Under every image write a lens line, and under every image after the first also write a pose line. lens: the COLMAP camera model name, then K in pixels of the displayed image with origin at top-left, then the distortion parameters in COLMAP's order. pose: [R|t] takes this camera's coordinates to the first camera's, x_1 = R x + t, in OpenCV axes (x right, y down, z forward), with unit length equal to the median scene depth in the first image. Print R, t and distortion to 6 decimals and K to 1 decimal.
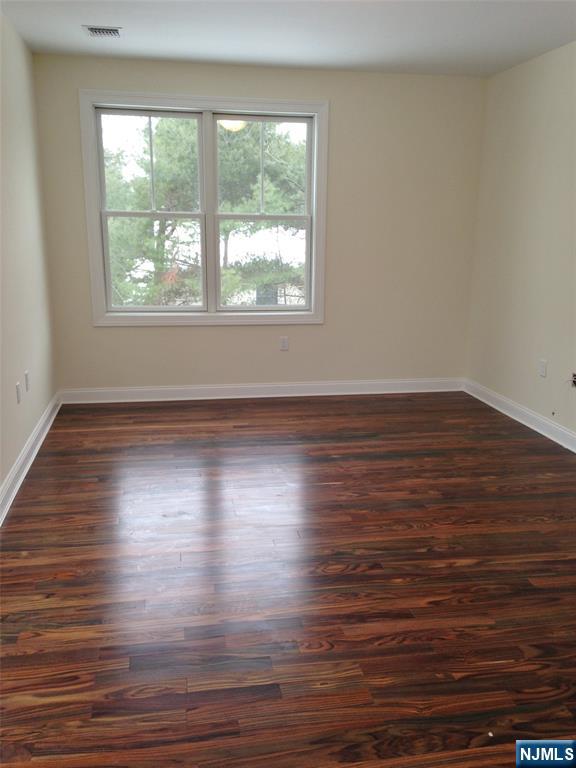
lens RADIAL K [[740.2, 0, 286.3], [0, 740.2, 393.2], [0, 0, 1]] dist [0.249098, -0.453859]
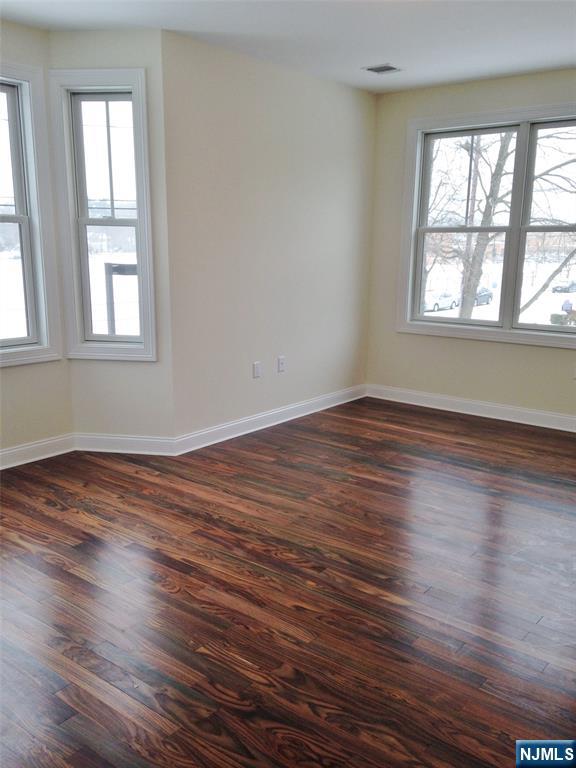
lens RADIAL K [[740.2, 0, 286.3], [0, 740.2, 393.2], [0, 0, 1]] dist [0.249098, -0.453859]
pose [[0.623949, 0.154864, -0.765966, 0.548436], [-0.180338, 0.982246, 0.051690, -0.030180], [0.760372, 0.105881, 0.640799, 0.194958]]
